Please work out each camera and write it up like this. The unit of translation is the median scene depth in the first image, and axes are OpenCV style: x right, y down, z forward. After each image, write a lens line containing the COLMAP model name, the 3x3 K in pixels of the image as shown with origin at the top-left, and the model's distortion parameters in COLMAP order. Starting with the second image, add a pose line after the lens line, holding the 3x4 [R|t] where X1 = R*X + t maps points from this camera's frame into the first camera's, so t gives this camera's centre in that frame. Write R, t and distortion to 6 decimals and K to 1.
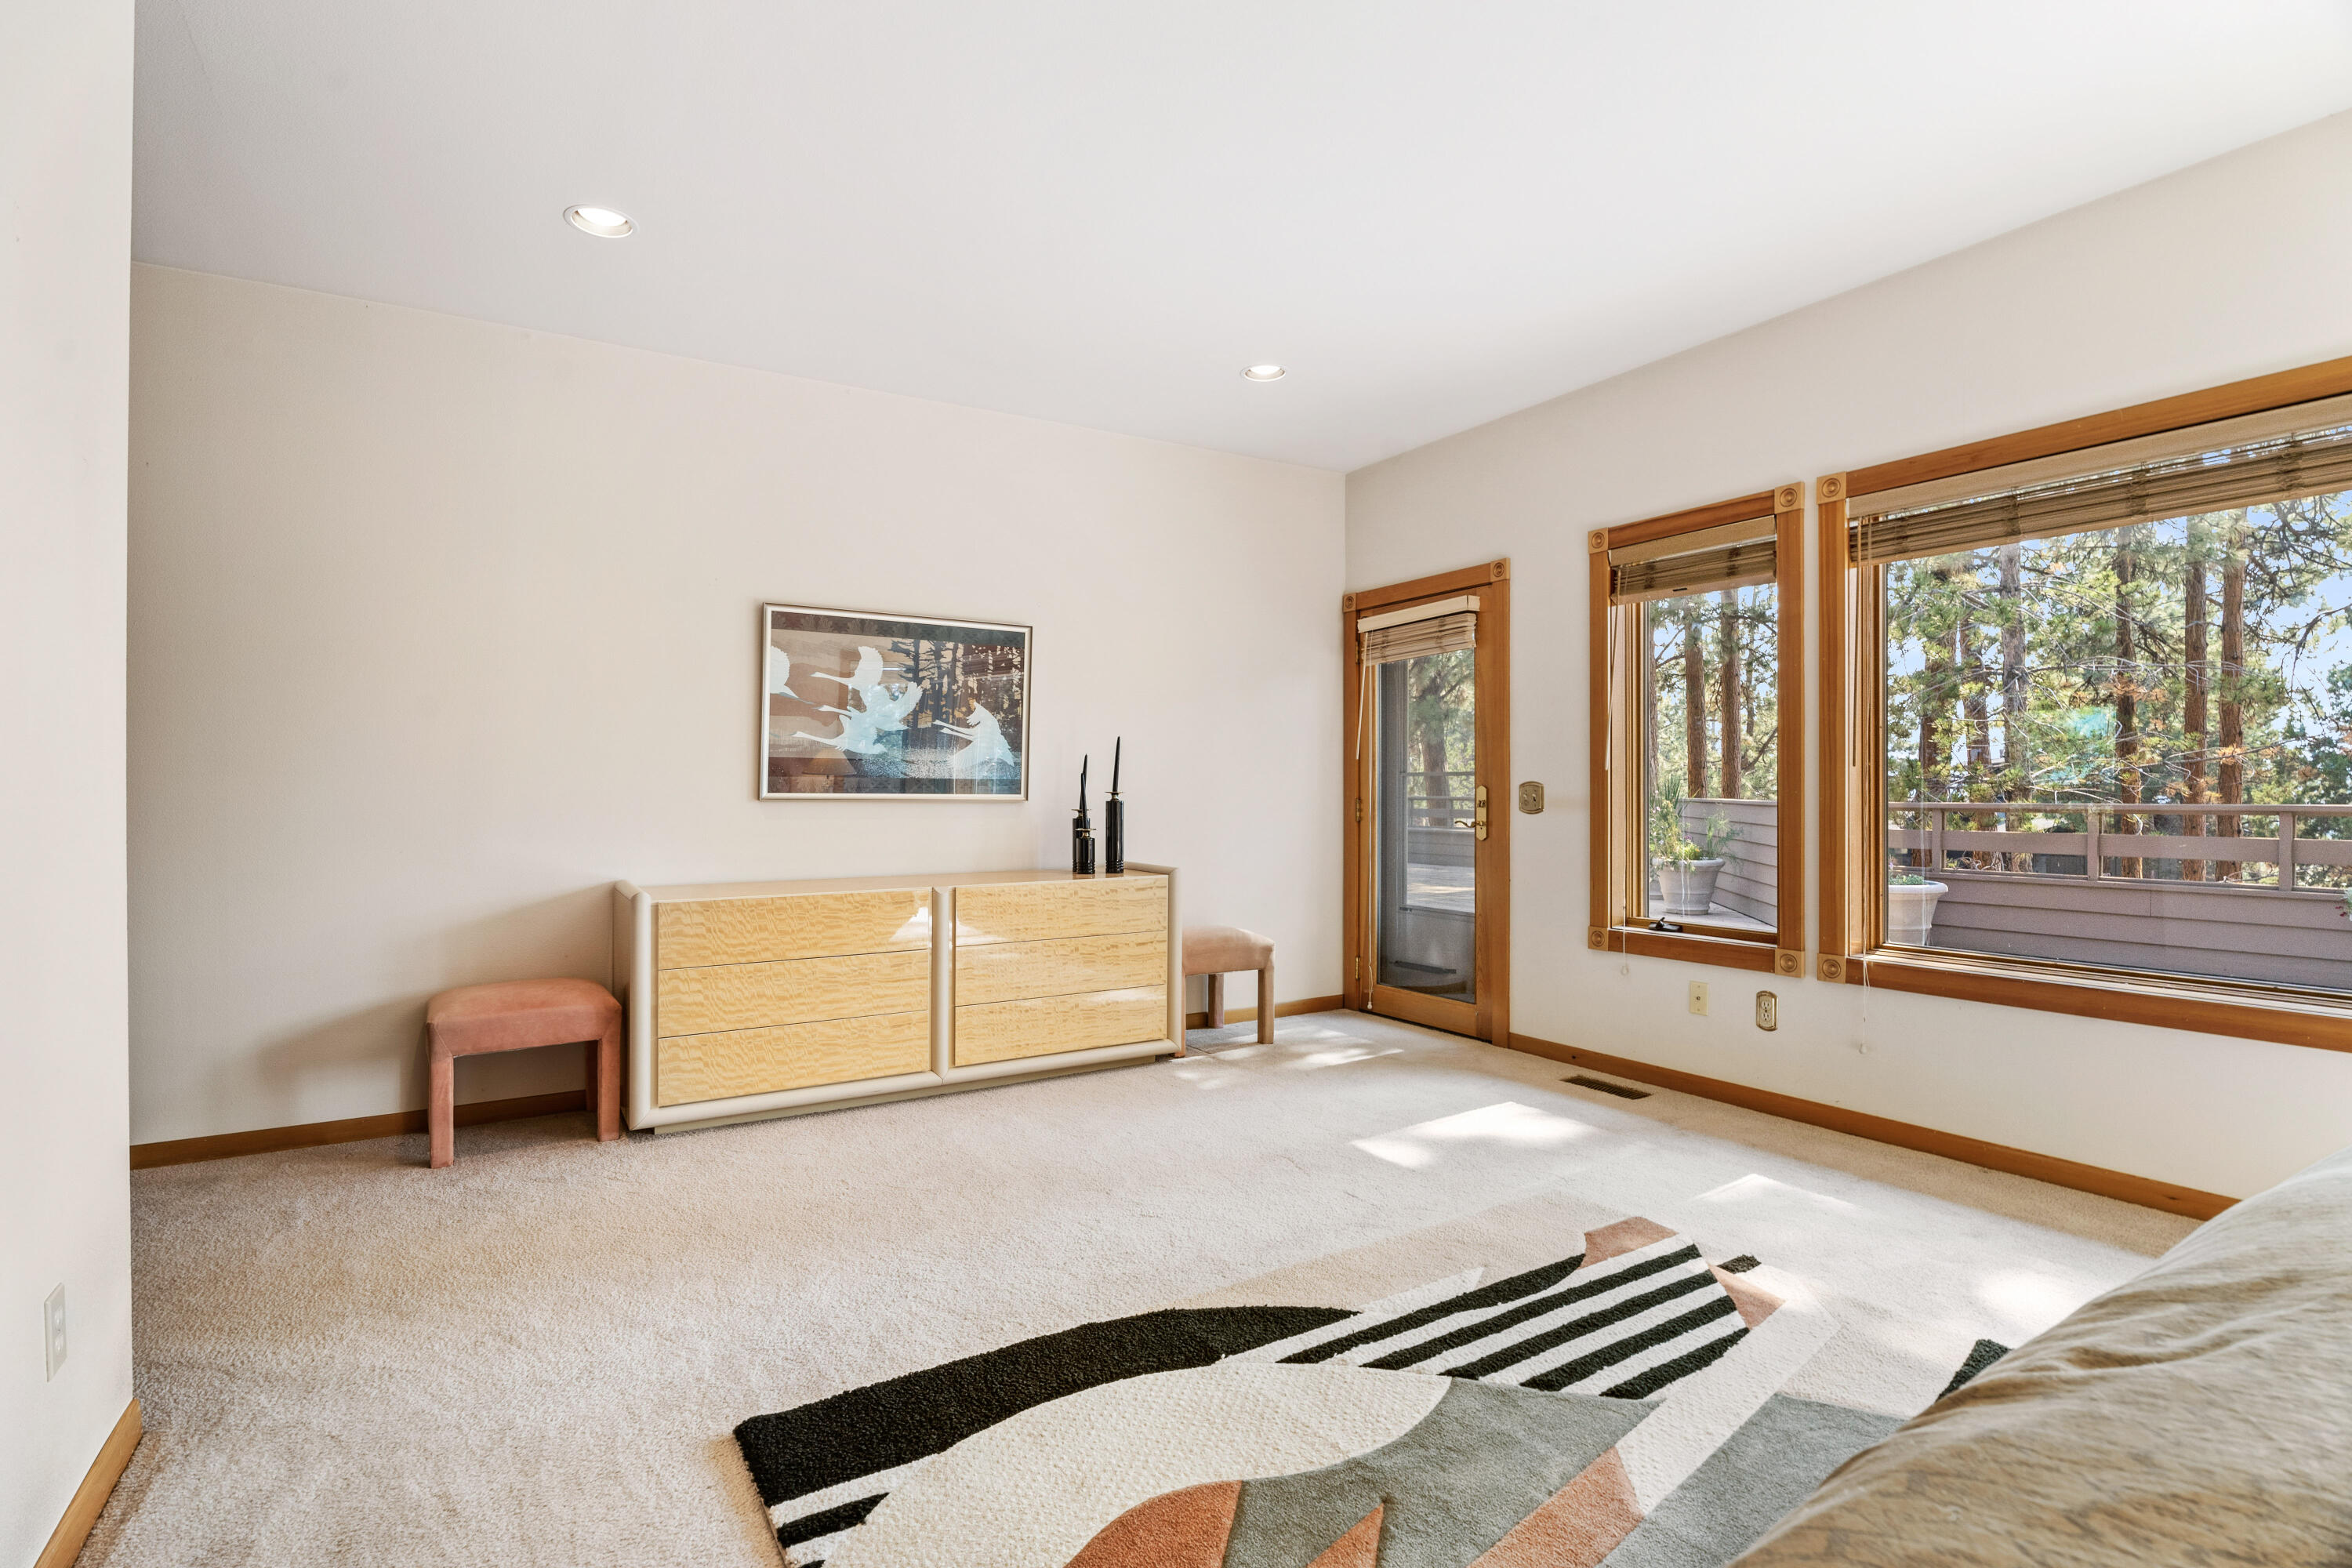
lens RADIAL K [[1123.4, 0, 1173.5], [0, 1123.4, 784.5], [0, 0, 1]] dist [-0.009939, 0.001375]
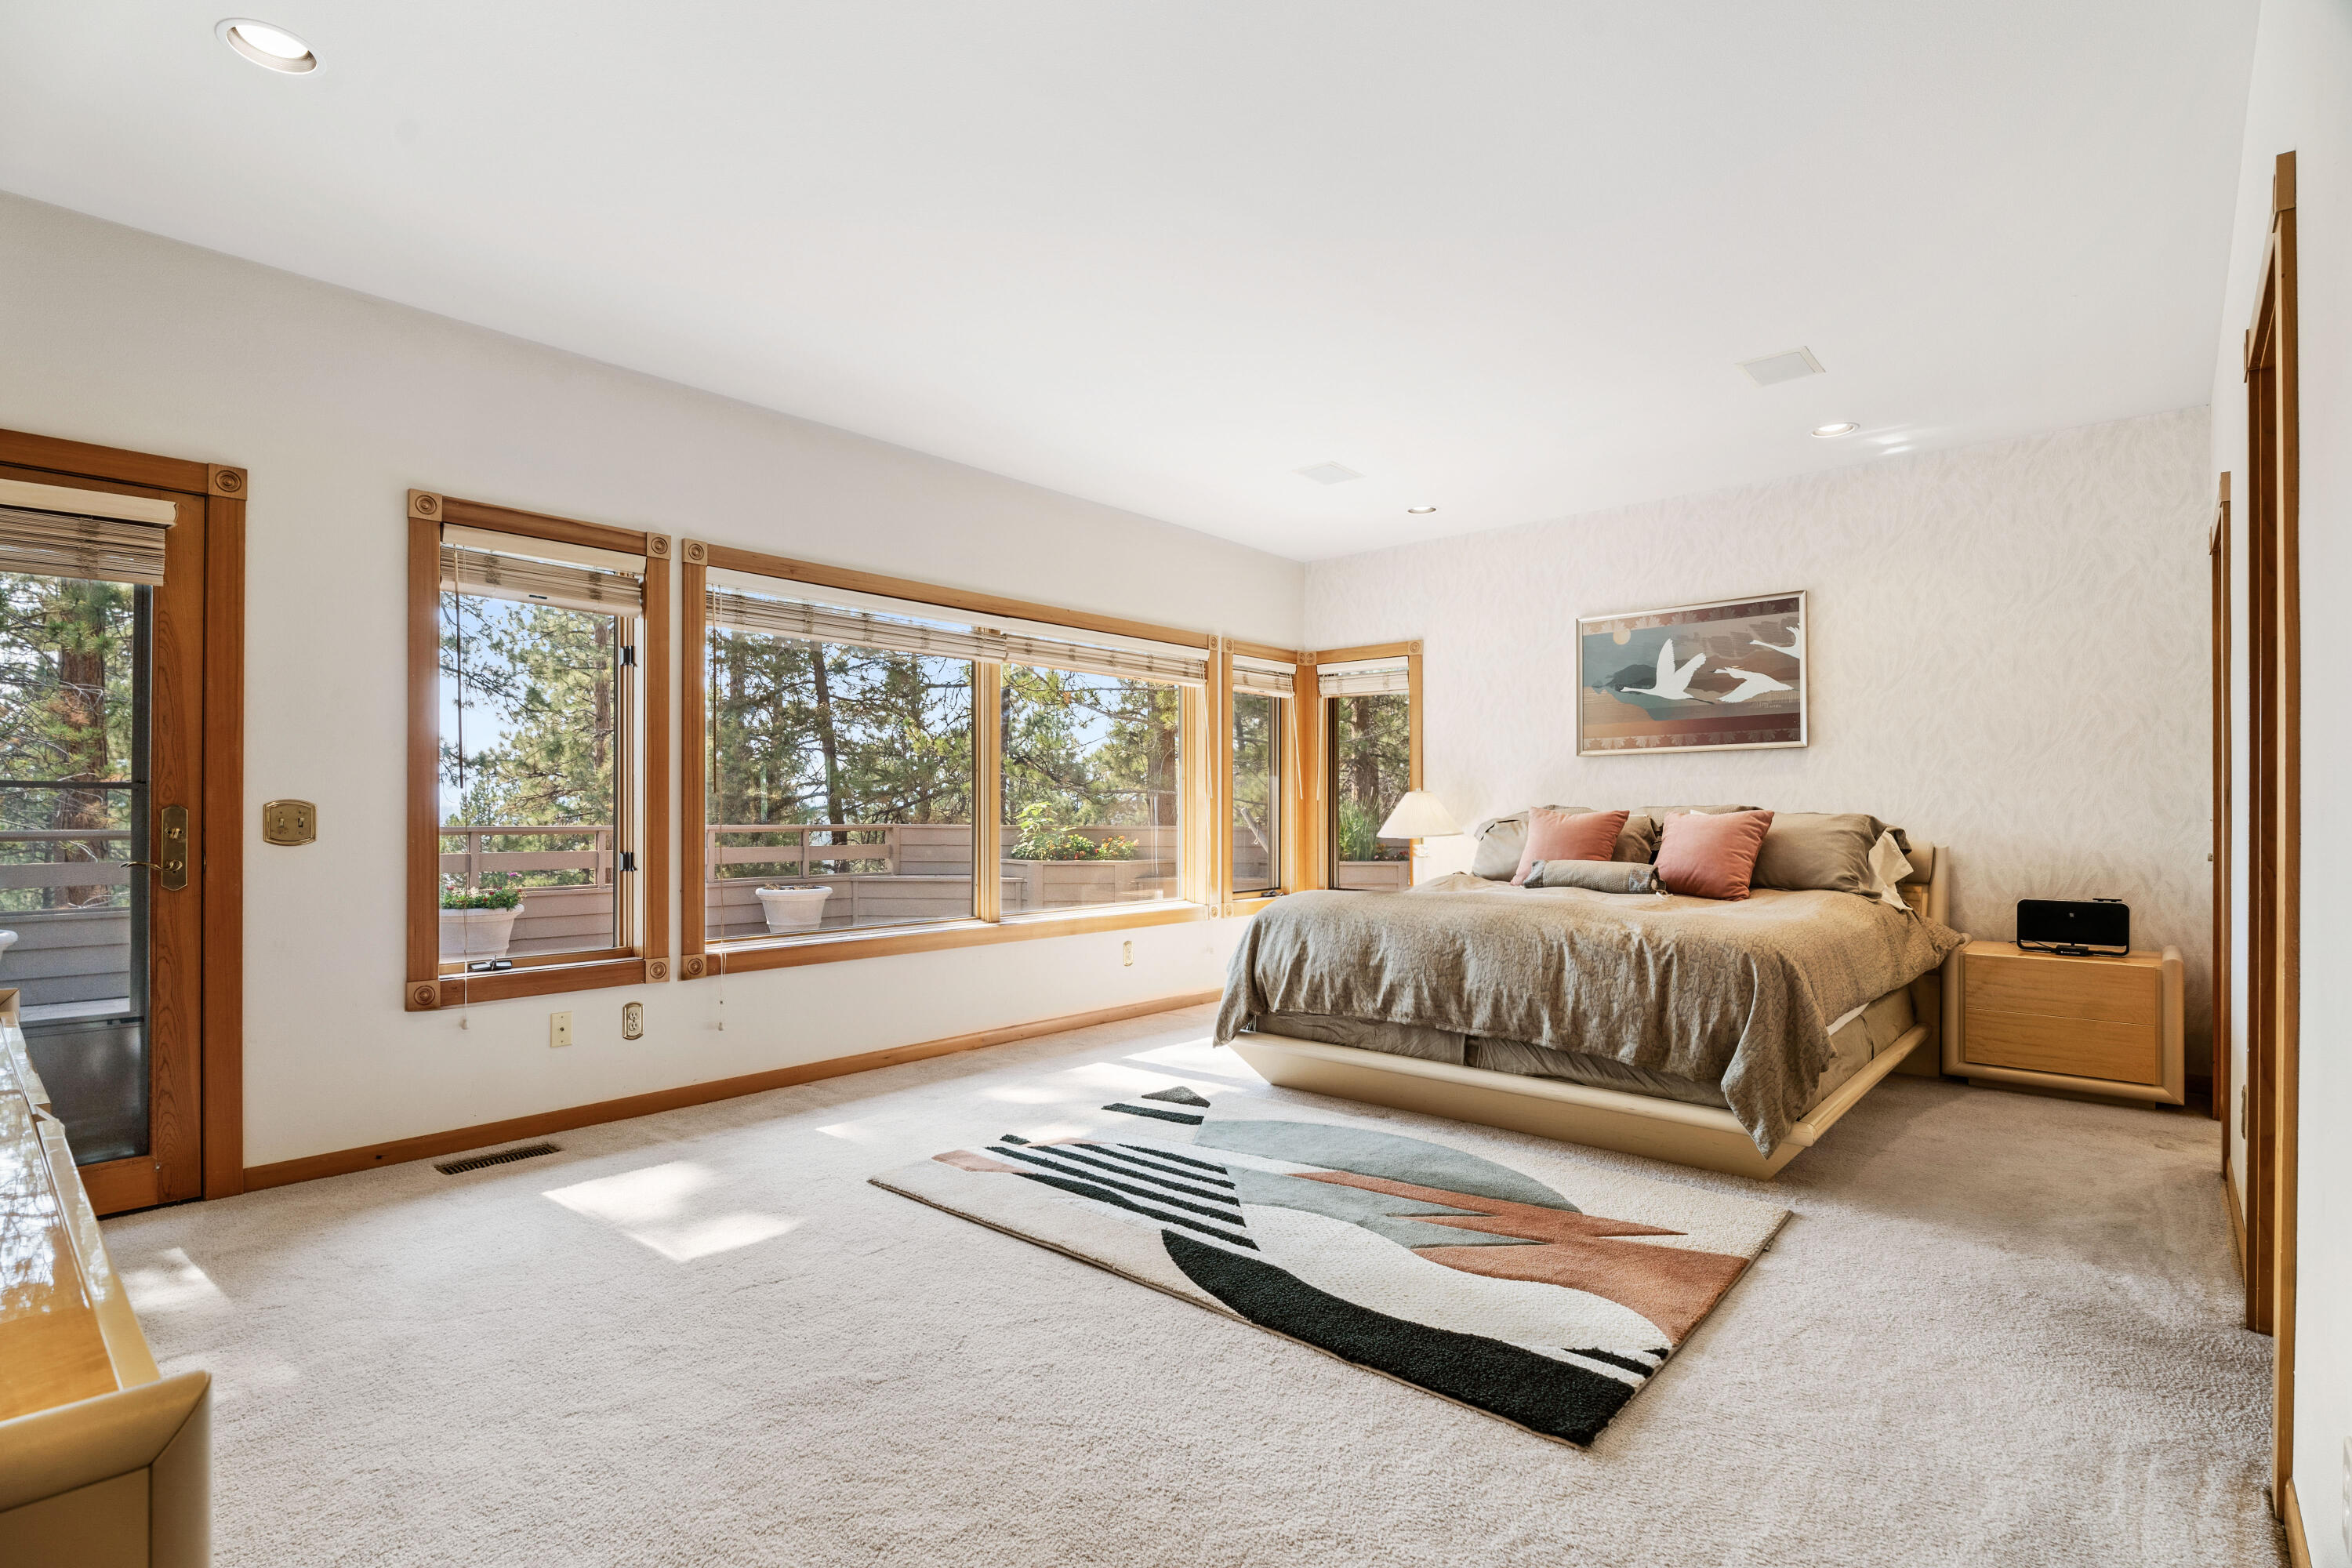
lens RADIAL K [[1123.4, 0, 1131.9], [0, 1123.4, 833.8], [0, 0, 1]] dist [-0.009939, 0.001375]
pose [[-0.270154, -0.011071, 0.962753, -0.637028], [-0.001662, 0.999938, 0.011033, 0.012482], [-0.962816, 0.001381, -0.270156, 0.856694]]
